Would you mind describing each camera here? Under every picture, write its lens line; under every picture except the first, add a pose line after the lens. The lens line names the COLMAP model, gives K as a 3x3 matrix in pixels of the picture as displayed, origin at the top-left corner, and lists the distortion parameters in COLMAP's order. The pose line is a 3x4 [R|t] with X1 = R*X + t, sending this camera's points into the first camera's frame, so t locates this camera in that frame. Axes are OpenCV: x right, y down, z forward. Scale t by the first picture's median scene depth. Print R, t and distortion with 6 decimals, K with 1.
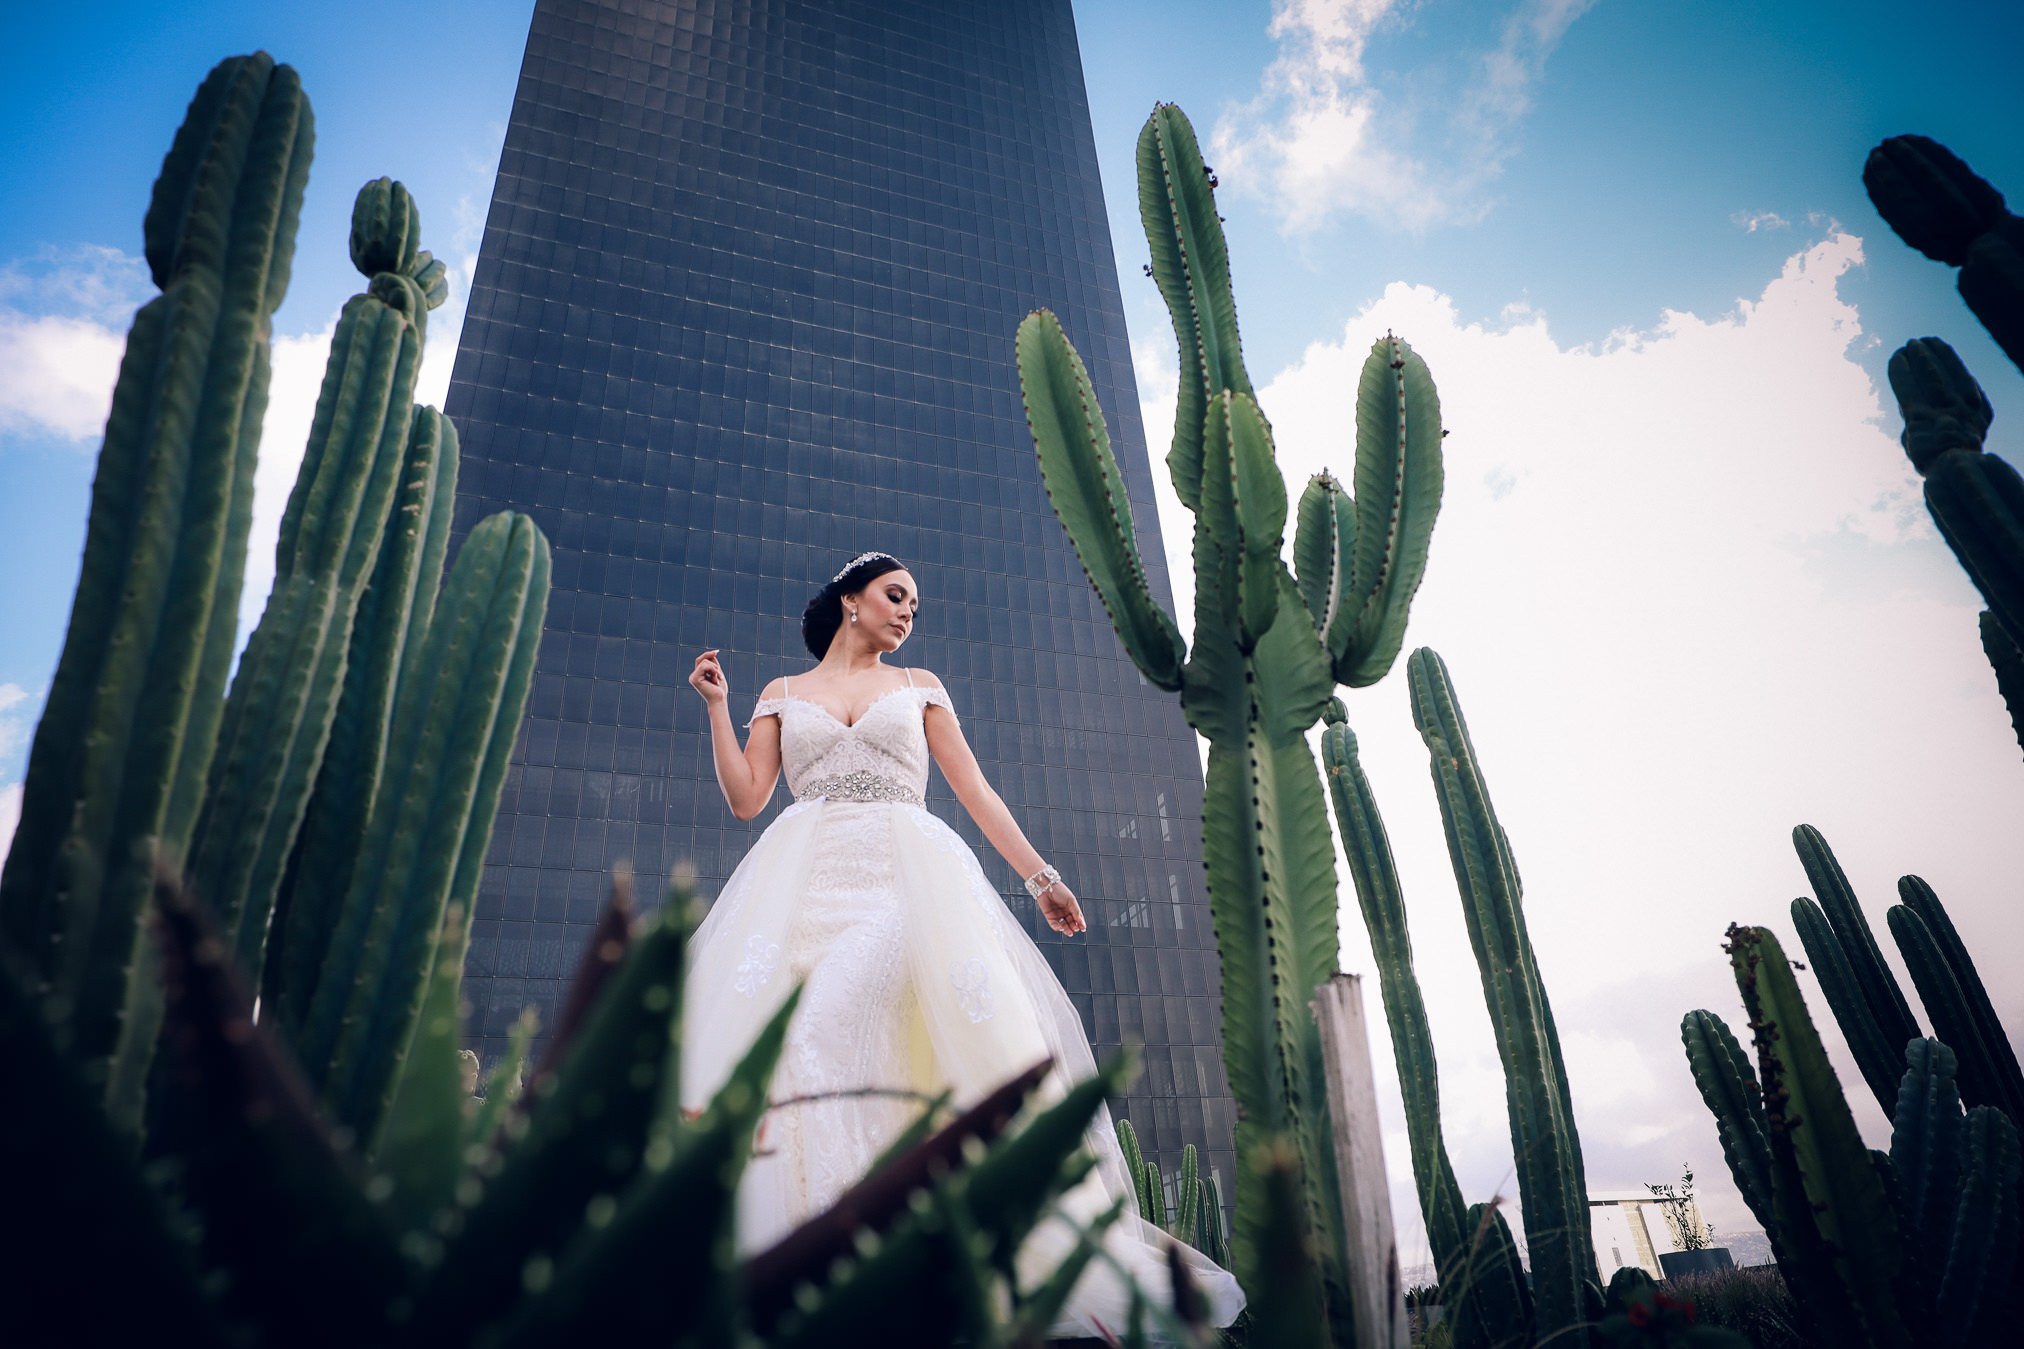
lens RADIAL K [[1223.3, 0, 1013.6], [0, 1223.3, 615.2], [0, 0, 1]] dist [-0.027063, 0.038053]
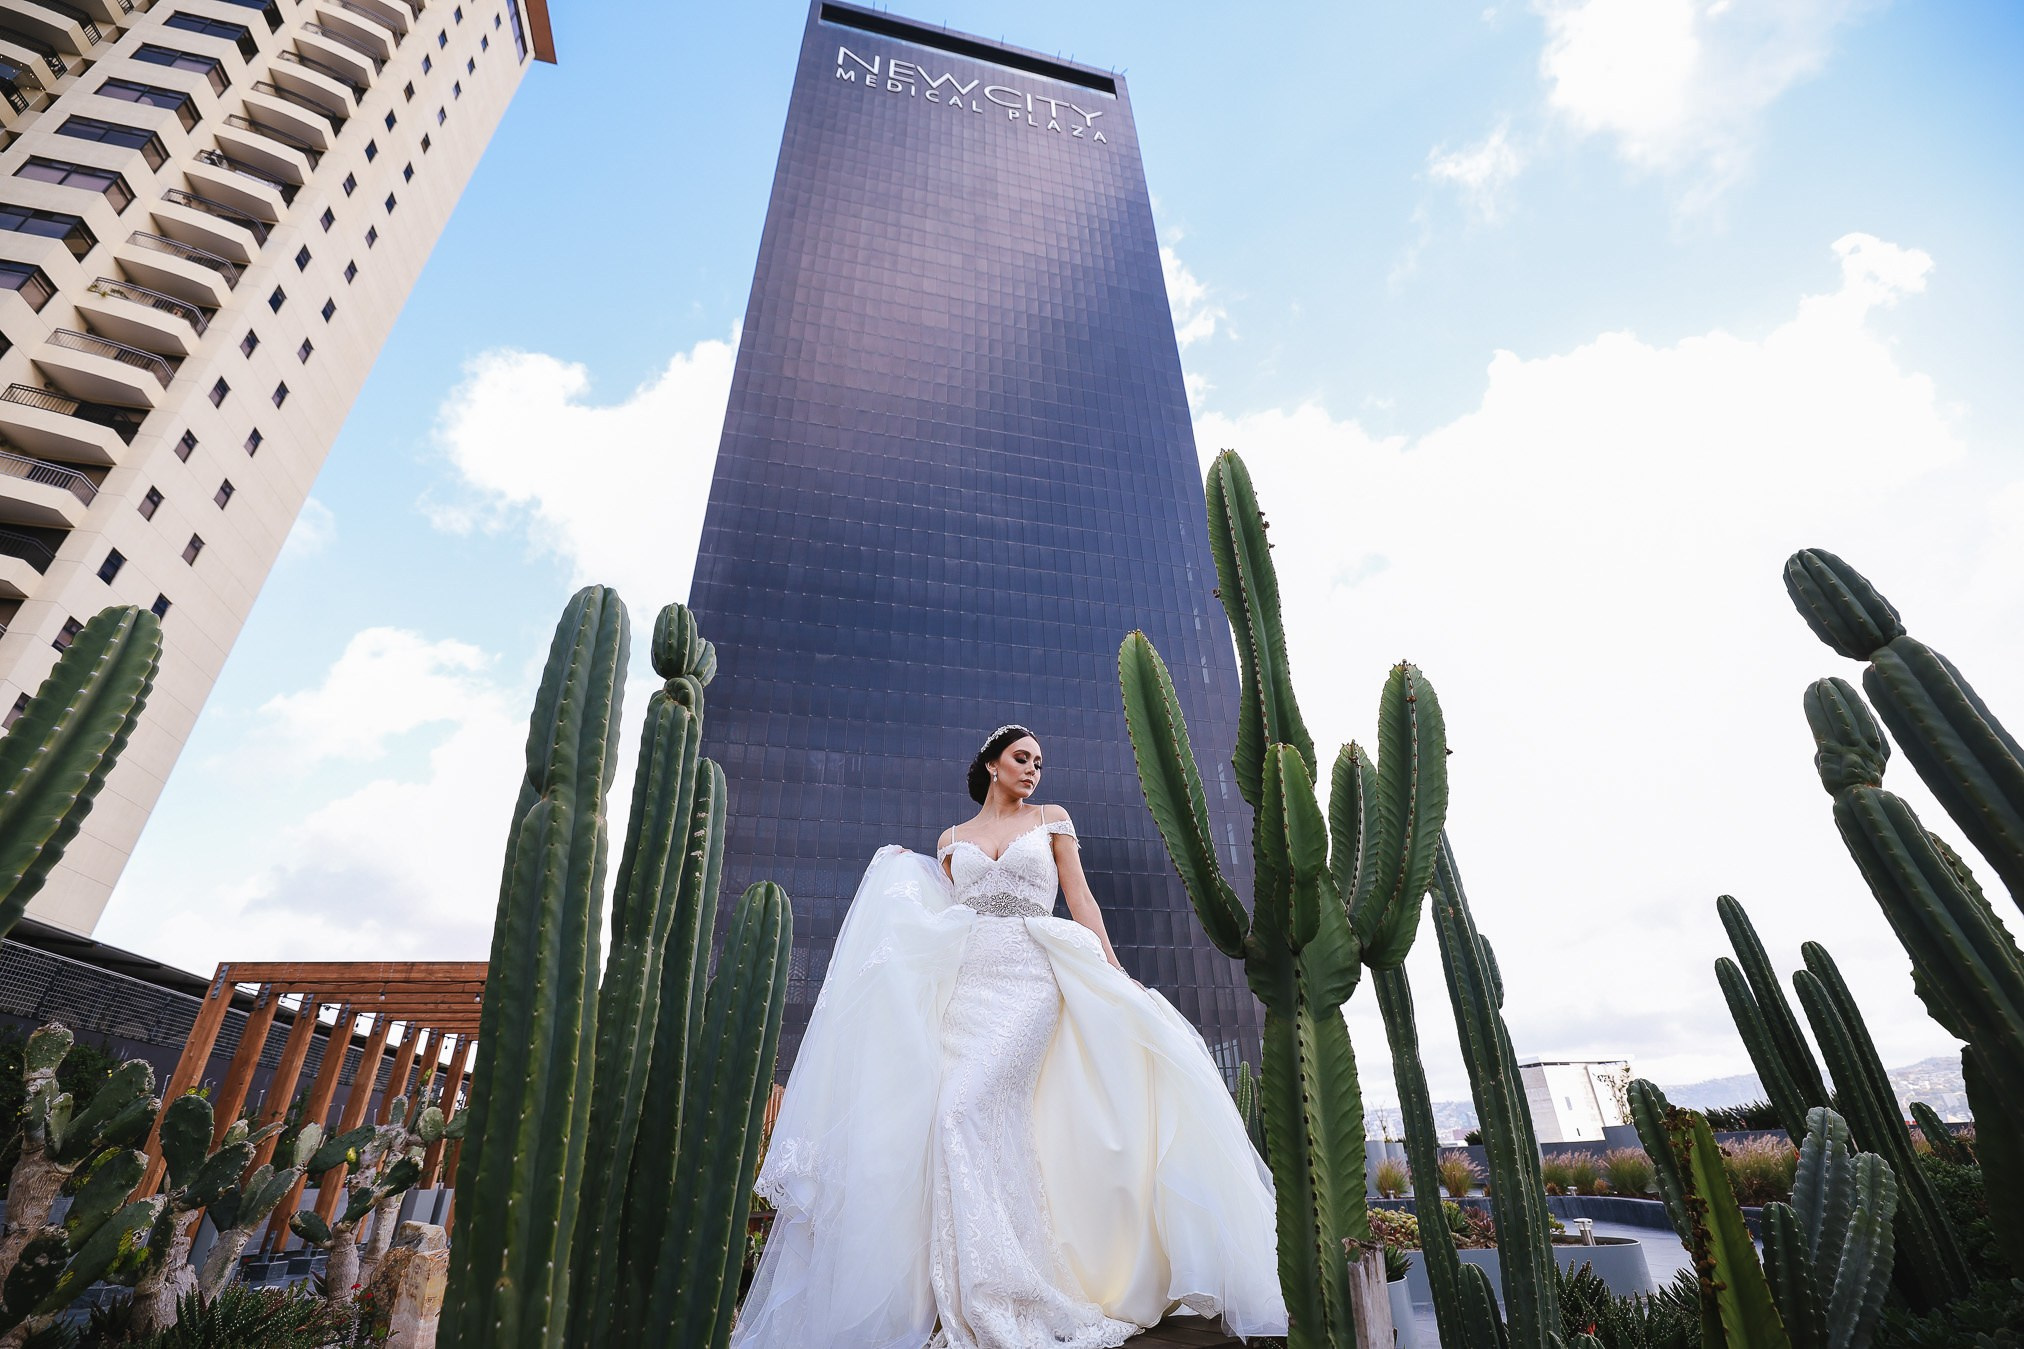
lens RADIAL K [[891.2, 0, 1008.9], [0, 891.2, 645.4], [0, 0, 1]] dist [-0.049360, 0.016449]
pose [[0.993623, -0.009865, -0.112322, -0.008396], [0.011653, 0.999815, 0.015275, -0.292560], [0.112150, -0.016486, 0.993554, 0.008380]]
